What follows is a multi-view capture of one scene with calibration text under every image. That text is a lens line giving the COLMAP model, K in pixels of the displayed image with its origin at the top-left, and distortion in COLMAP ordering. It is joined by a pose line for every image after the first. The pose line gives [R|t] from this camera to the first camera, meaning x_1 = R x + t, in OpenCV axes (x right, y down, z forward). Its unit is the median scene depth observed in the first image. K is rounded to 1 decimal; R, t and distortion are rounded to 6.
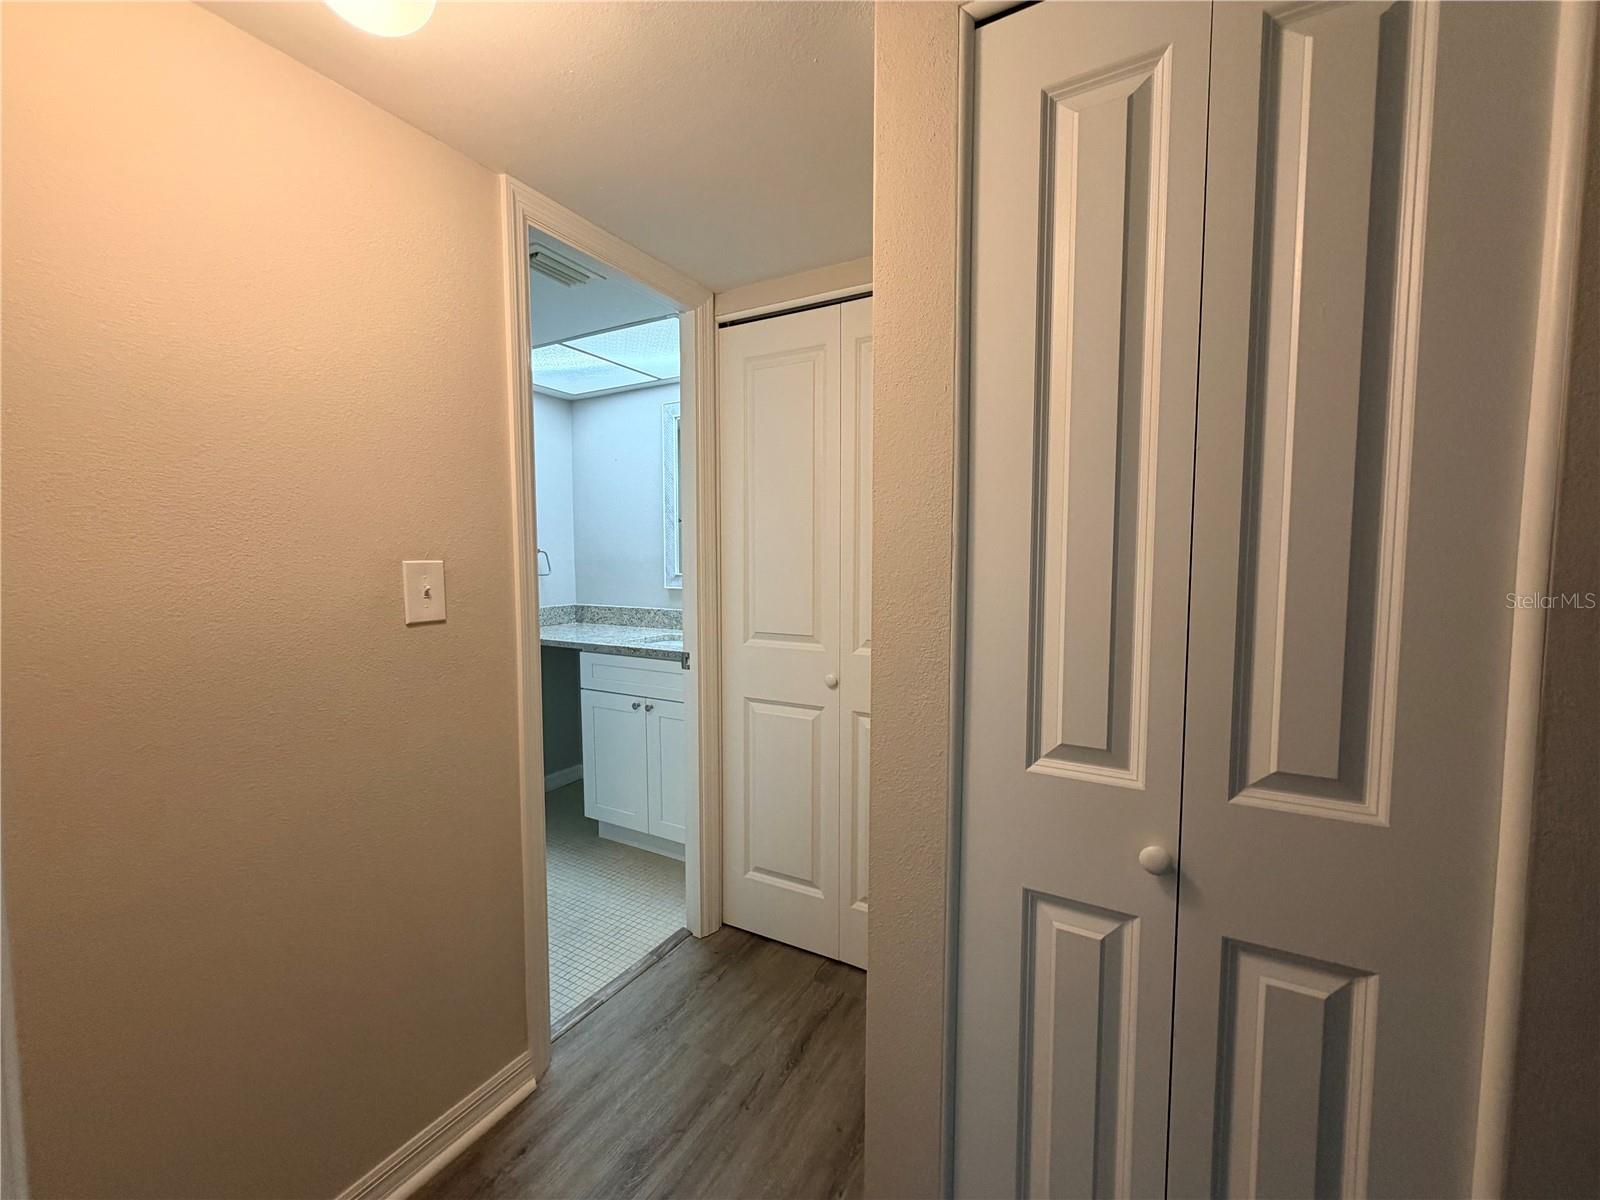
lens RADIAL K [[641.7, 0, 811.5], [0, 641.7, 603.6], [0, 0, 1]] dist [0.001171, -0.000018]
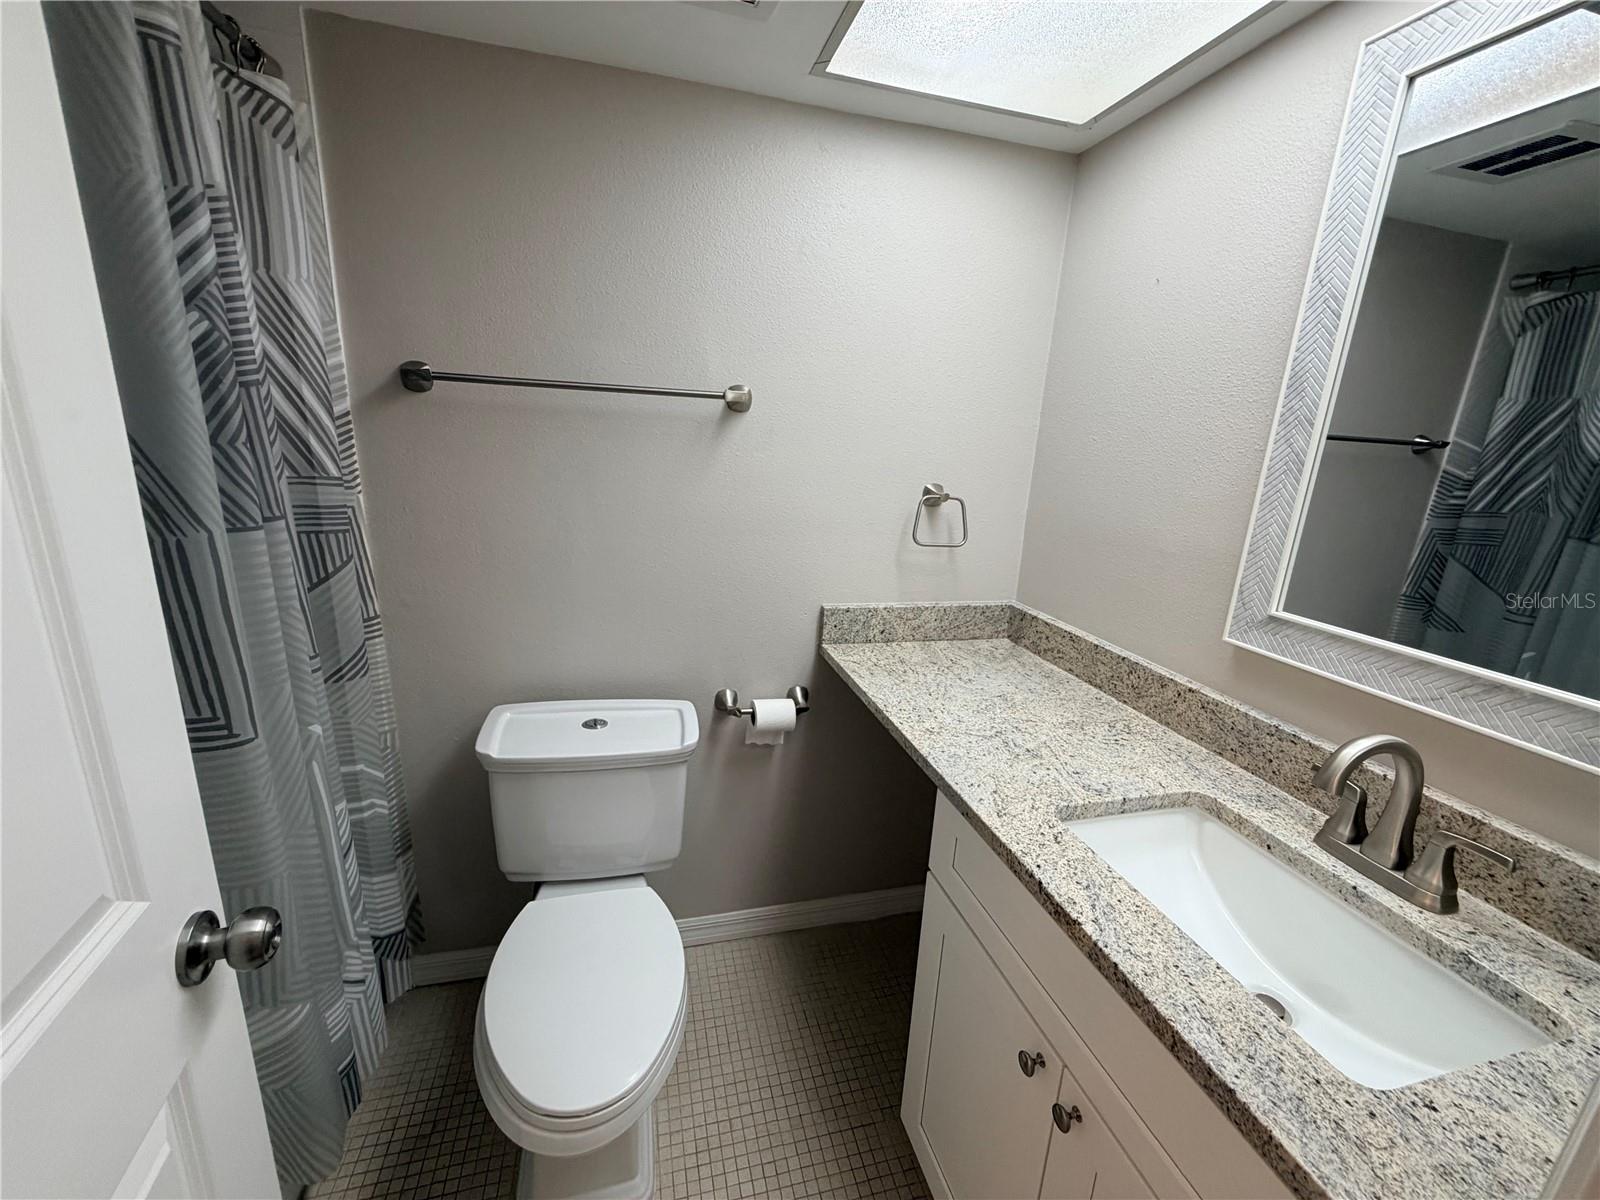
lens RADIAL K [[646.6, 0, 800.0], [0, 646.6, 600.0], [0, 0, 1]] dist [0.001420, 0.000049]
pose [[0.691780, 0.217990, -0.688419, -0.148519], [-0.106878, 0.973755, 0.200943, -0.093675], [0.714155, -0.065432, 0.696923, 0.580318]]
